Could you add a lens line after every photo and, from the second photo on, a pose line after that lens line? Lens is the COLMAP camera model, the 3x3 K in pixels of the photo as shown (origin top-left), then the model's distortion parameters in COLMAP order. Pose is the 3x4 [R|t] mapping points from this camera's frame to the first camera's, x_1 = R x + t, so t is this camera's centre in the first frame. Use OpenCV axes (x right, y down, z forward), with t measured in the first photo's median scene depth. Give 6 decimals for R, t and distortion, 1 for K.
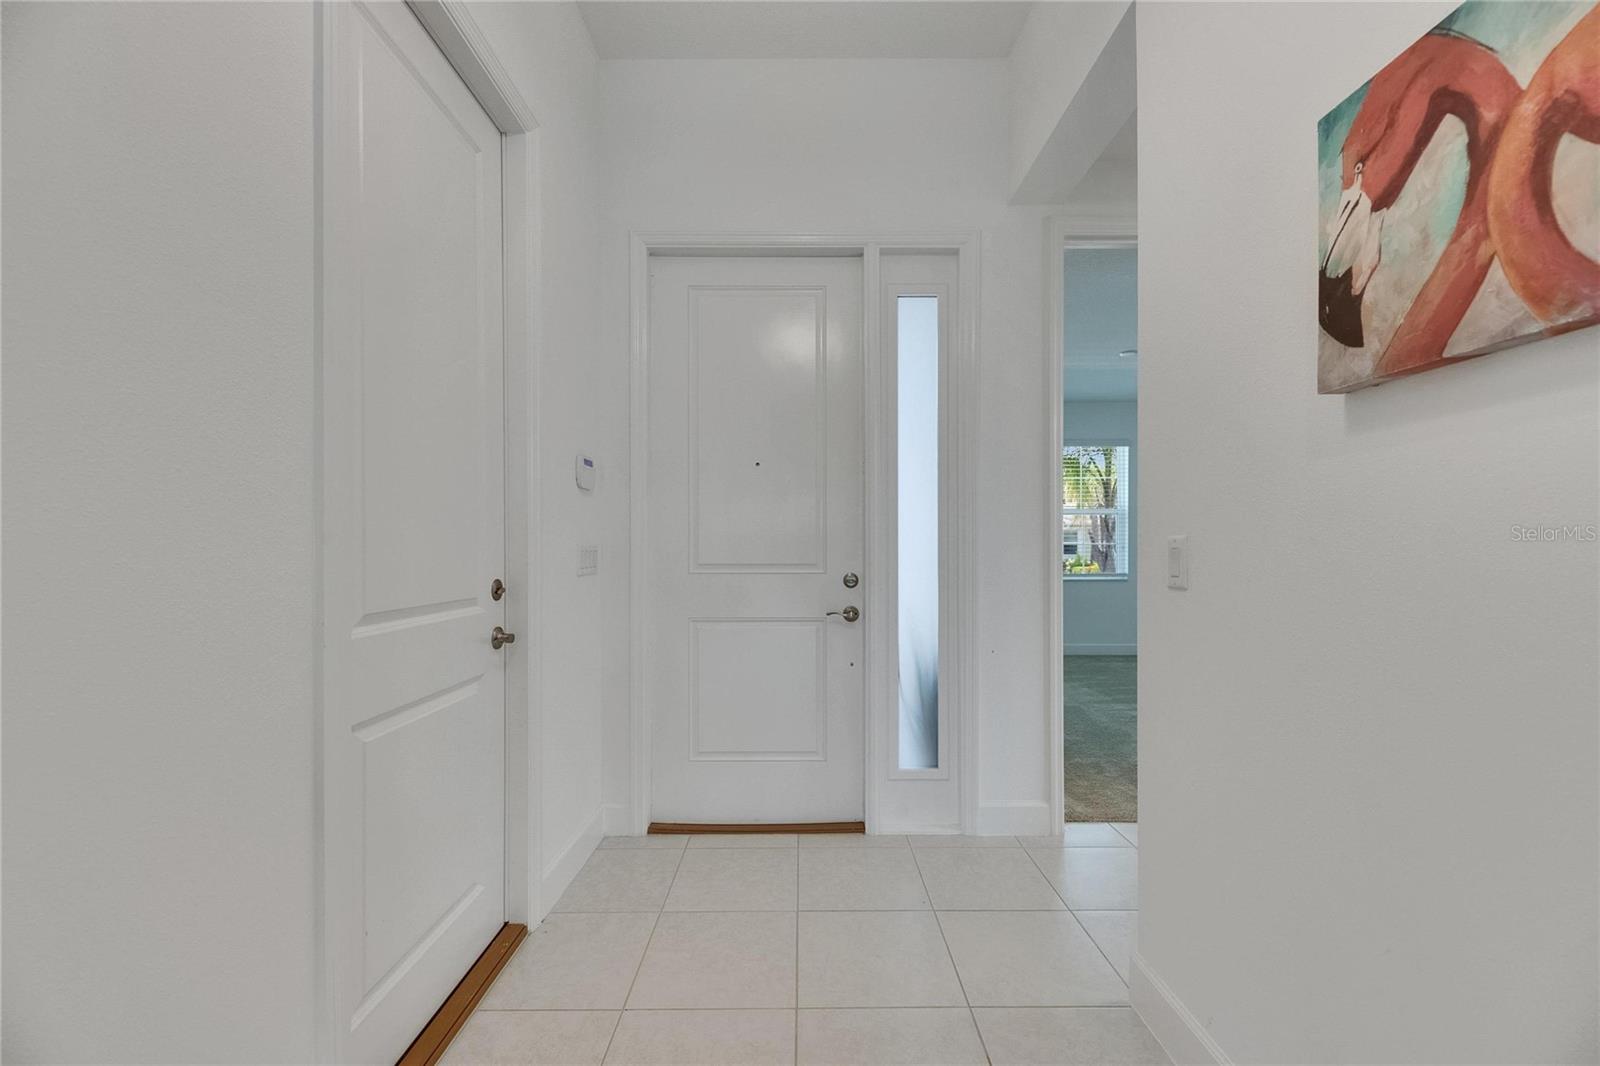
lens RADIAL K [[642.5, 0, 800.3], [0, 642.5, 544.6], [0, 0, 1]] dist [0.002328, -0.000709]
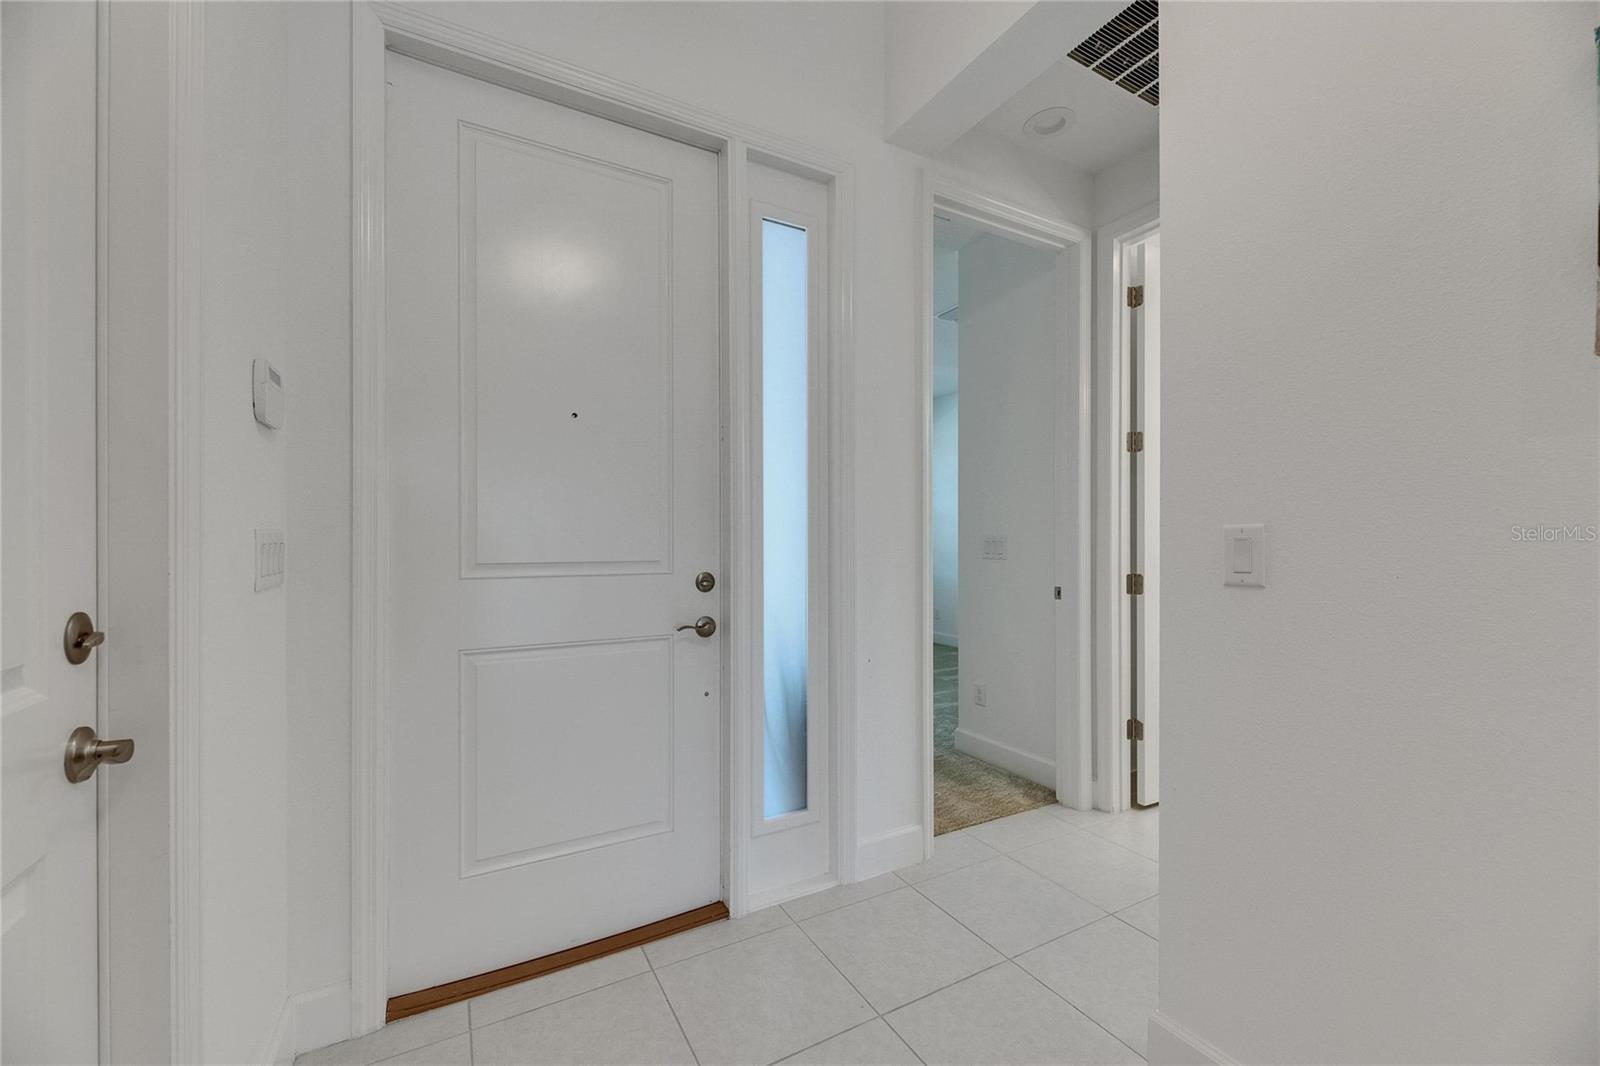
lens RADIAL K [[642.5, 0, 800.4], [0, 642.5, 535.2], [0, 0, 1]] dist [0.002328, -0.000709]
pose [[0.872276, 0.004880, 0.488989, -0.534151], [-0.004995, 0.999987, -0.001070, 0.004983], [-0.488988, -0.001509, 0.872289, 0.817027]]
